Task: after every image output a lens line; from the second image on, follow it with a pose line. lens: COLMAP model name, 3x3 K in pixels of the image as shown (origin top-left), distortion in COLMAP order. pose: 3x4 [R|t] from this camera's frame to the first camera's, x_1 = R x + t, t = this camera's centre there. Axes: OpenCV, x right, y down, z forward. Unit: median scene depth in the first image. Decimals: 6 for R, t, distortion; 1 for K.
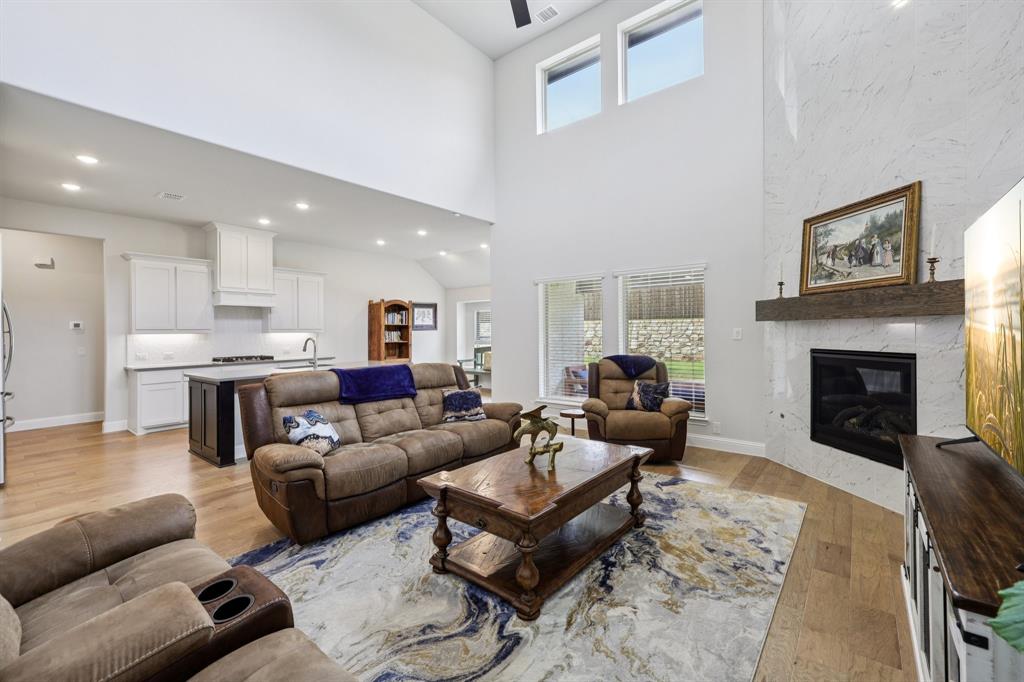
lens RADIAL K [[429.9, 0, 513.7], [0, 429.9, 335.7], [0, 0, 1]] dist [0.003116, -0.000351]
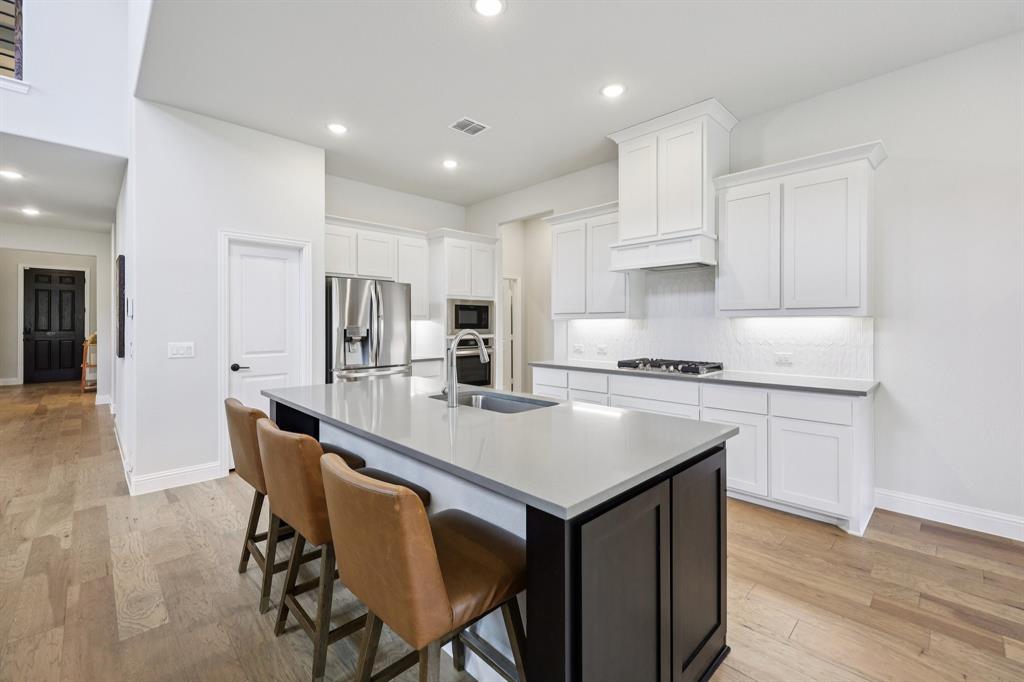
lens RADIAL K [[429.9, 0, 518.3], [0, 429.9, 324.6], [0, 0, 1]] dist [0.003116, -0.000351]
pose [[-0.116223, 0.011640, -0.993155, -0.078882], [-0.009427, 0.999873, 0.012822, -0.003214], [0.993178, 0.010853, -0.116098, 0.999713]]
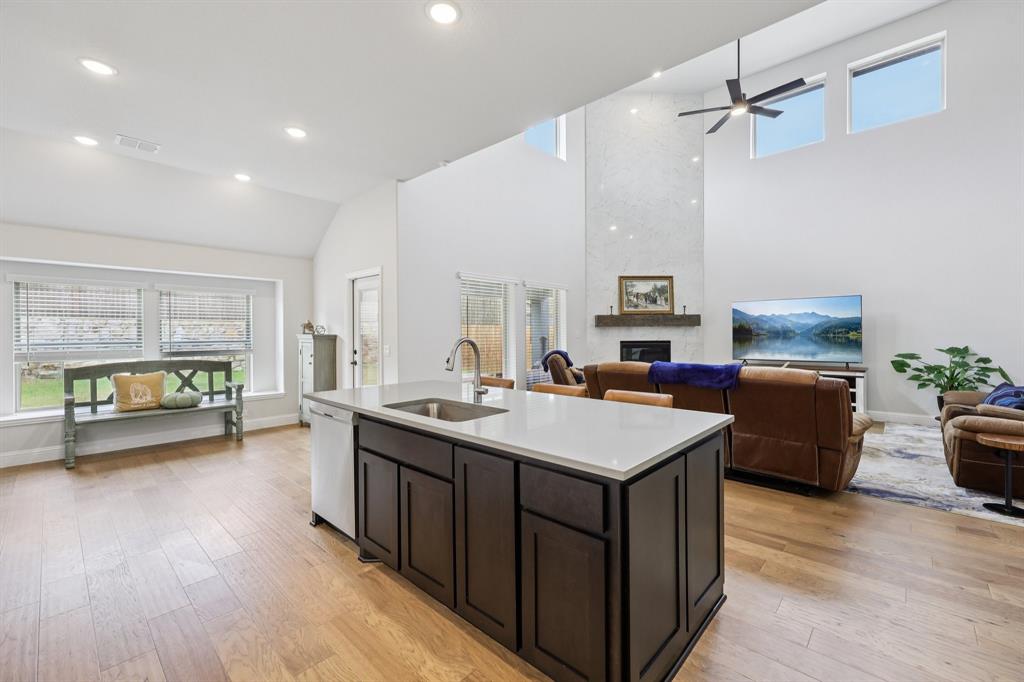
lens RADIAL K [[429.9, 0, 520.4], [0, 429.9, 336.5], [0, 0, 1]] dist [0.003116, -0.000351]
pose [[0.058986, 0.003990, 0.998251, -0.830385], [0.014829, 0.999878, -0.004872, 0.007402], [-0.998149, 0.015090, 0.058919, 0.840932]]
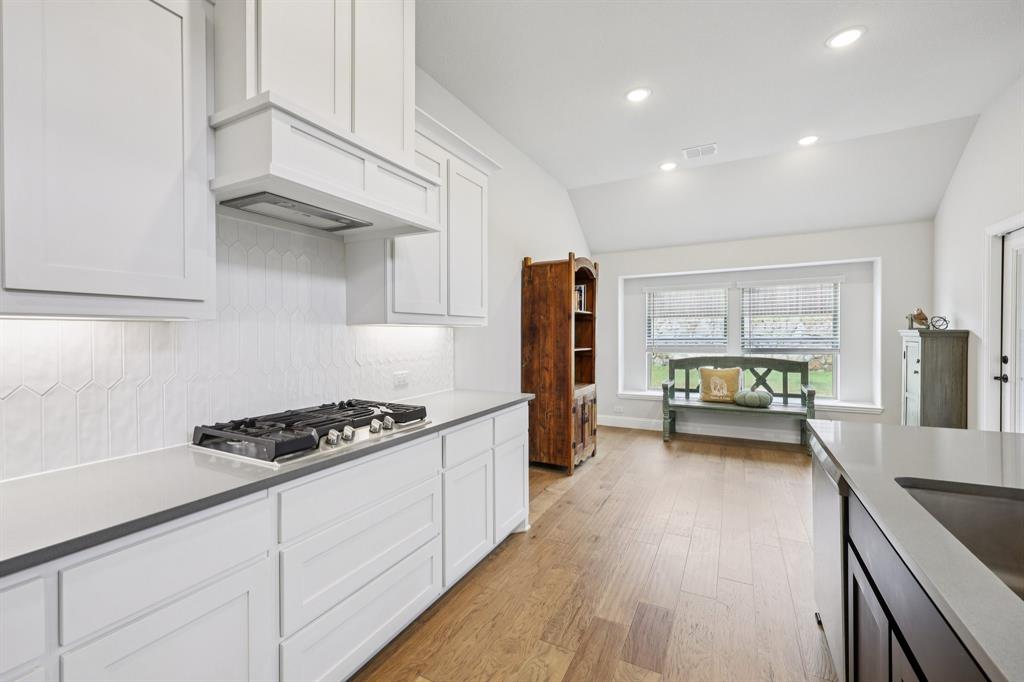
lens RADIAL K [[429.9, 0, 506.1], [0, 429.9, 340.4], [0, 0, 1]] dist [0.003116, -0.000351]
pose [[0.982225, -0.001617, 0.187701, -0.651703], [0.001269, 0.999997, 0.001973, 0.004970], [-0.187703, -0.001700, 0.982224, 0.835318]]
